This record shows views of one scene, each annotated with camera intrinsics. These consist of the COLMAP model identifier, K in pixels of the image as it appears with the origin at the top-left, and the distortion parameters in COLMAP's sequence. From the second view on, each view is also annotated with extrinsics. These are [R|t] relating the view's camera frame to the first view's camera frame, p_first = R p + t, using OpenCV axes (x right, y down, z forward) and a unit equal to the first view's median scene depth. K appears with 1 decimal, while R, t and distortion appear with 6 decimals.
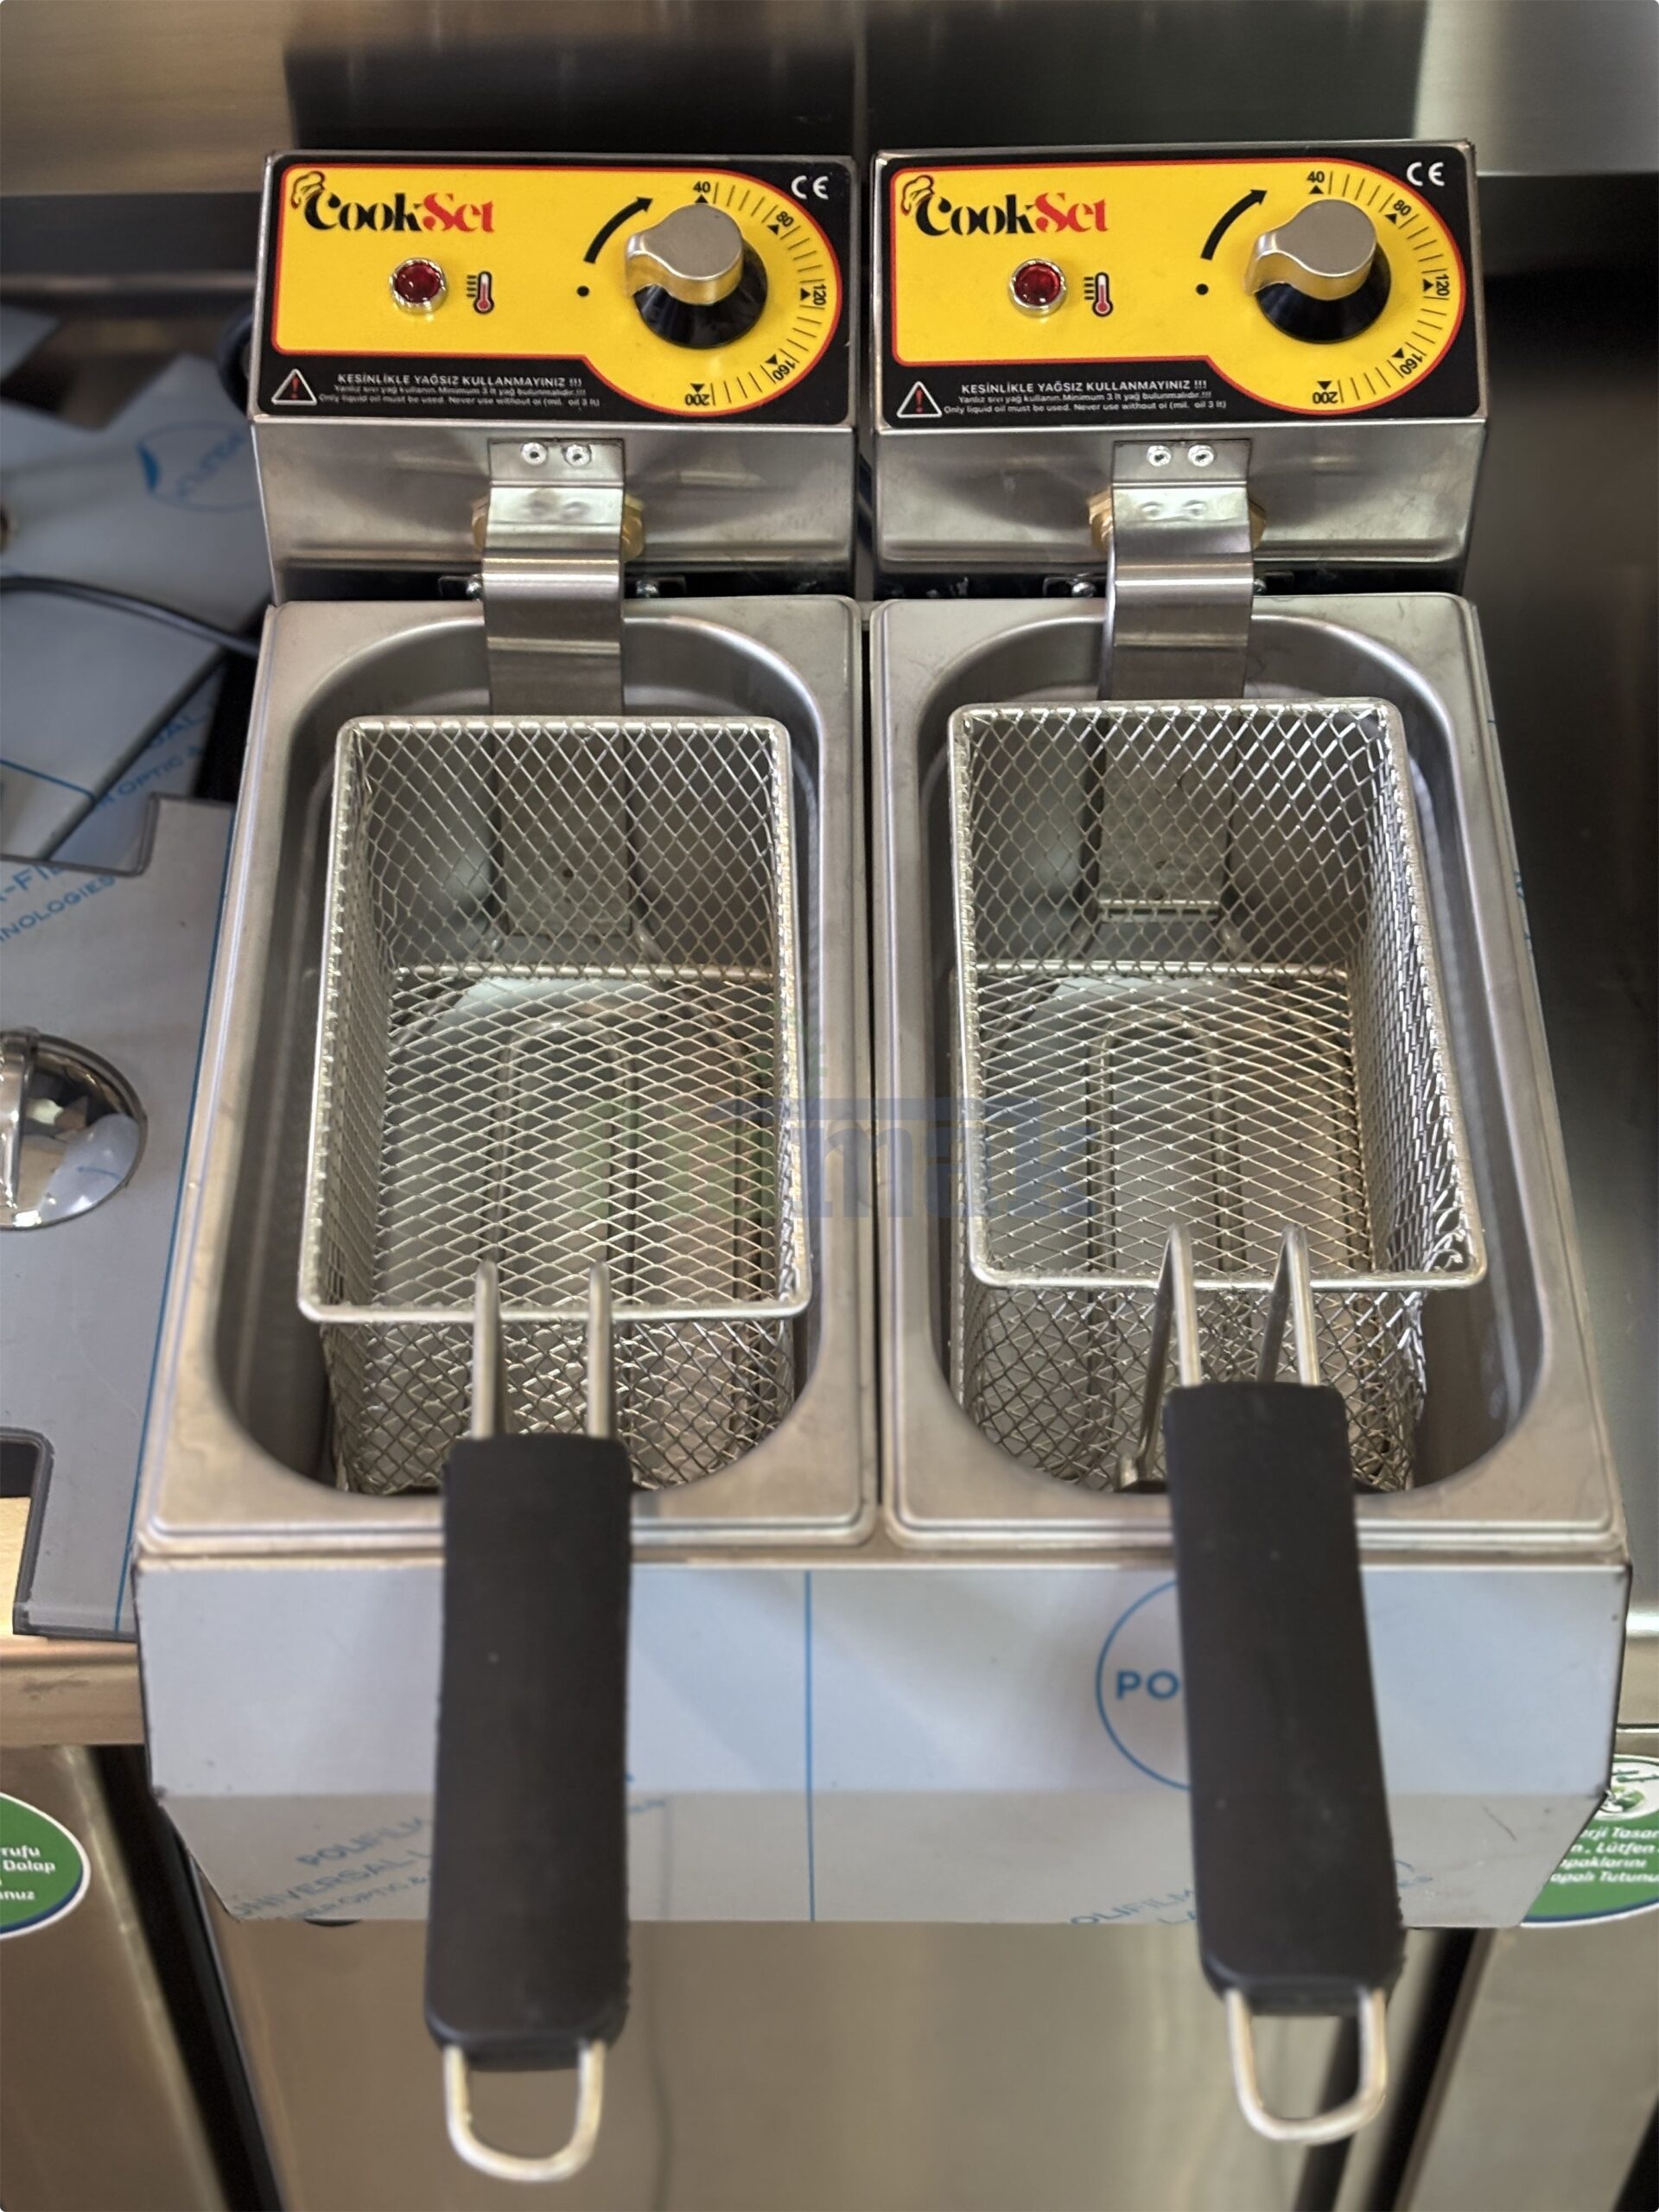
lens RADIAL K [[3421.6, 0, 858.2], [0, 3421.6, 1198.6], [0, 0, 1]] dist [0.035683, 0.000000]
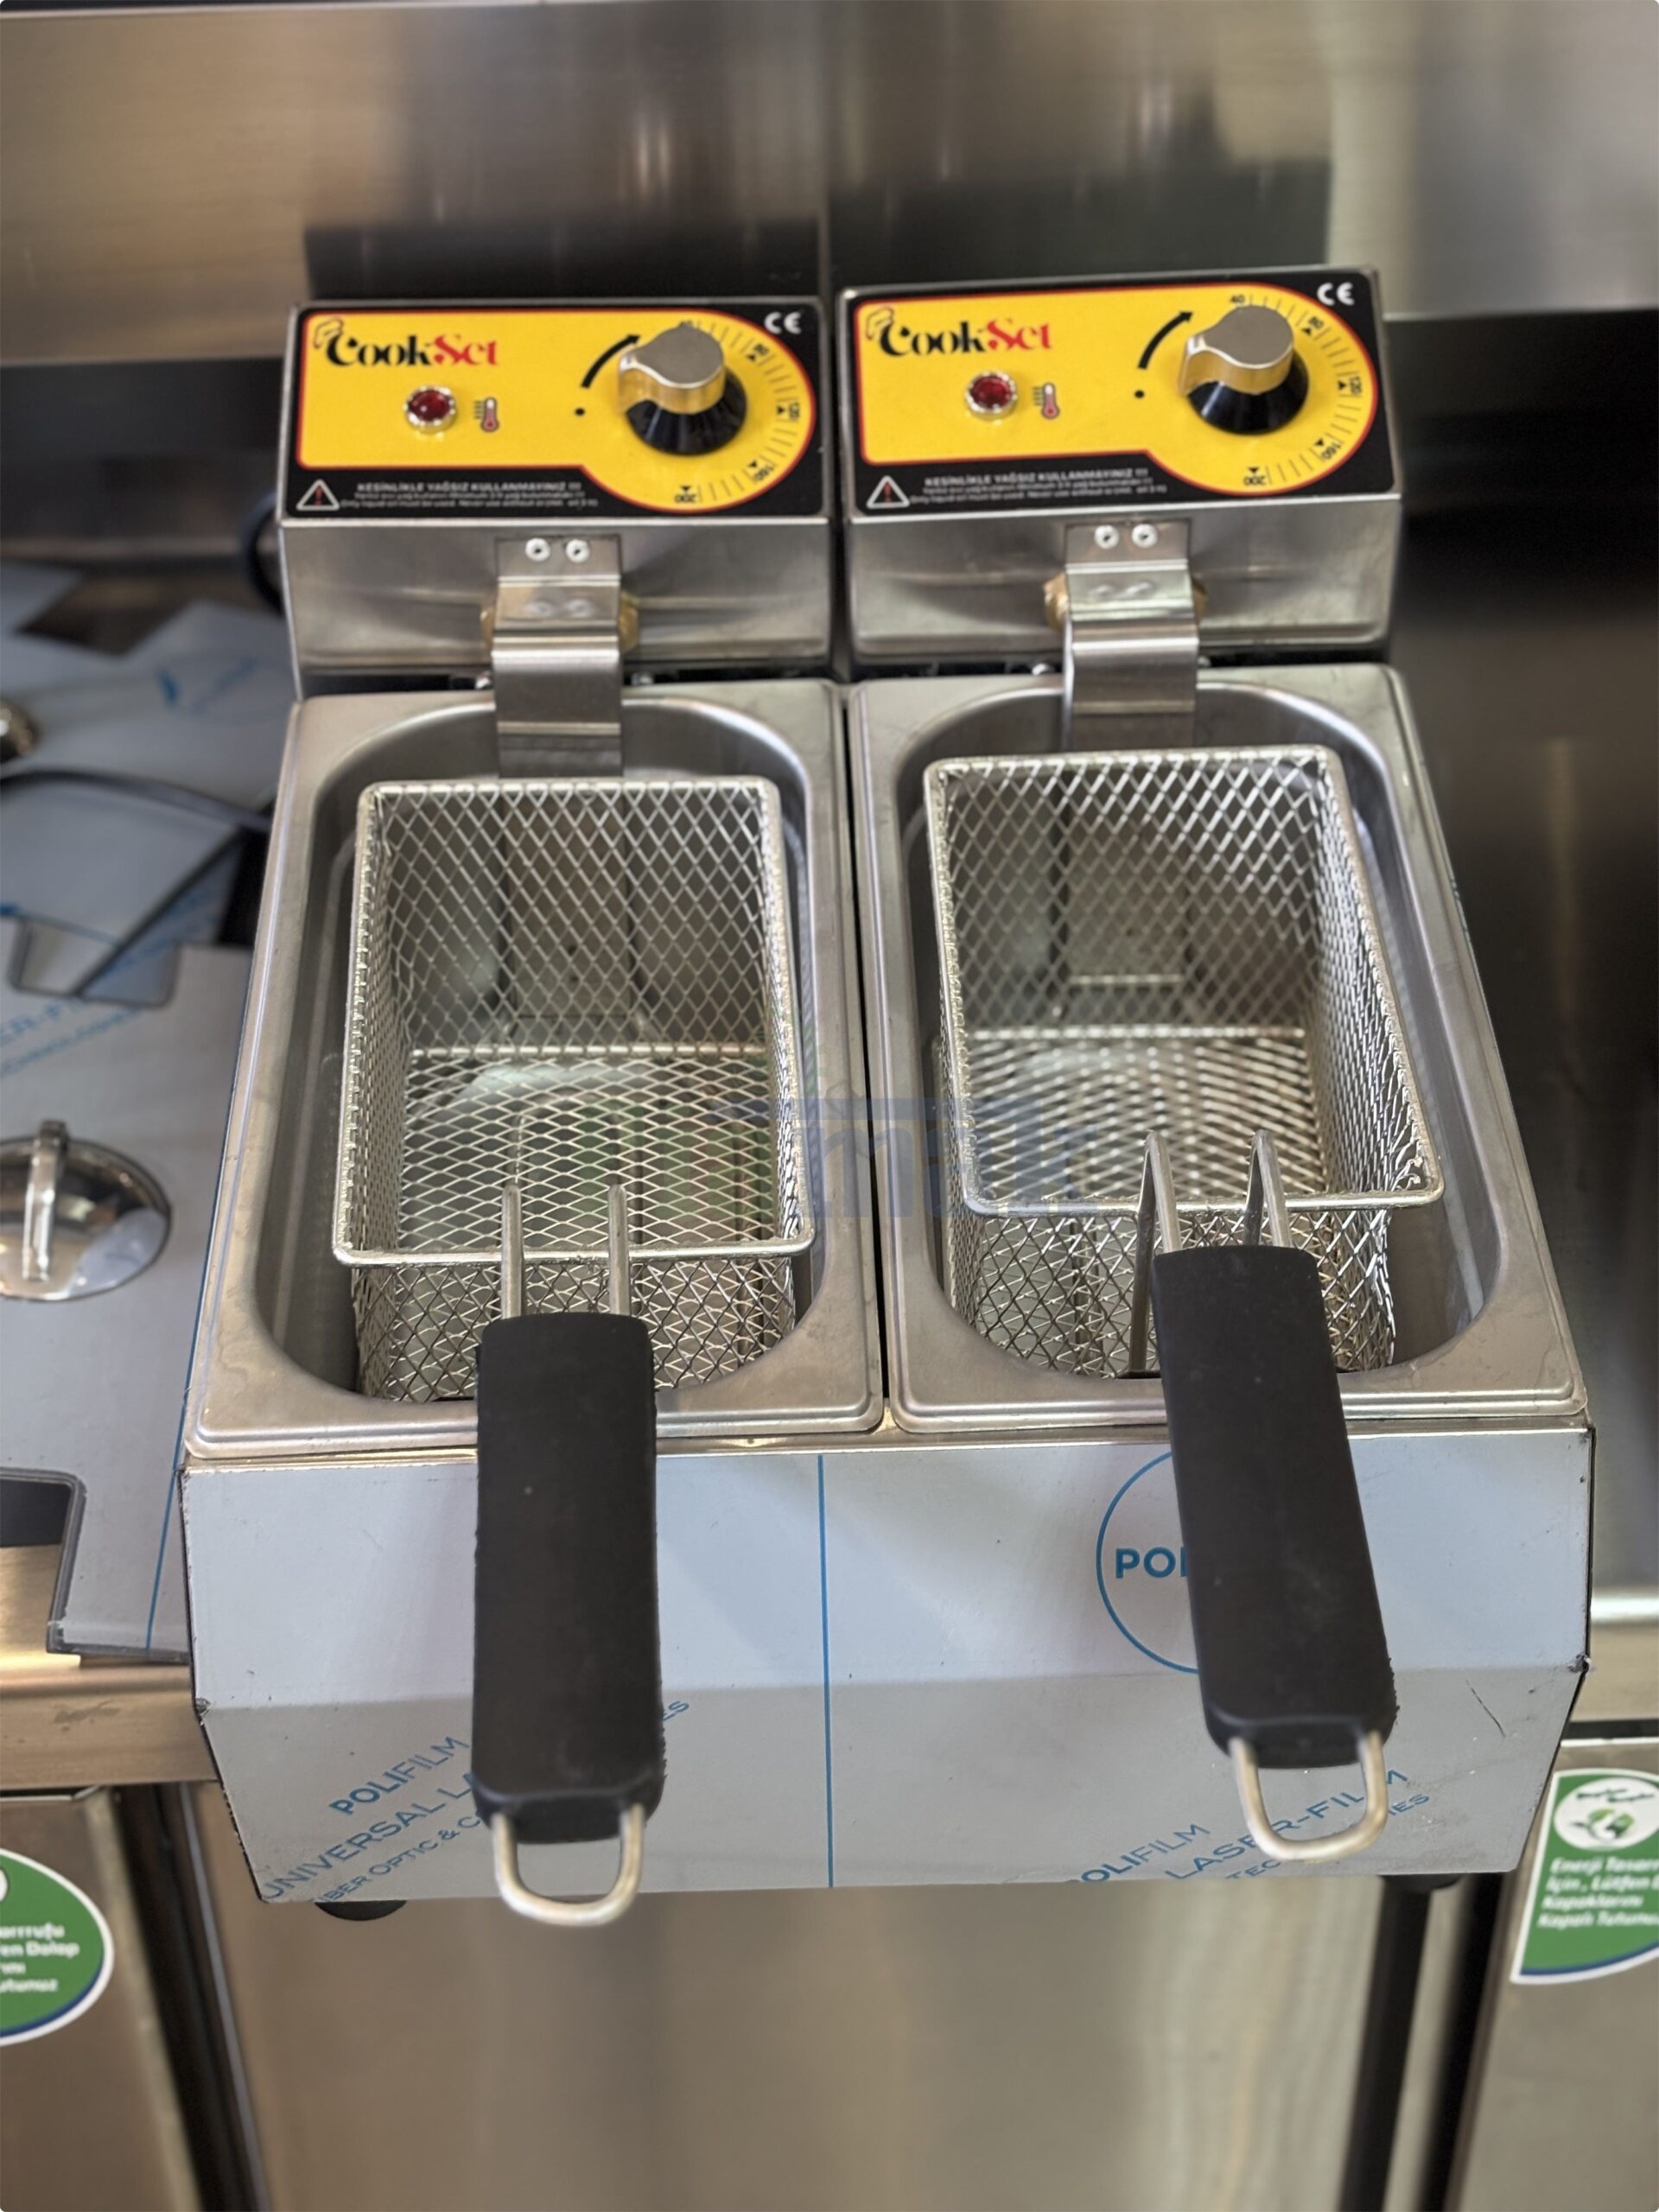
lens RADIAL K [[3421.6, 0, 899.6], [0, 3421.6, 1121.7], [0, 0, 1]] dist [0.035683, 0.000000]
pose [[0.999323, -0.028303, 0.023506, -0.009927], [0.031940, 0.984492, -0.172500, 0.155575], [-0.018259, 0.173134, 0.984729, -0.048955]]
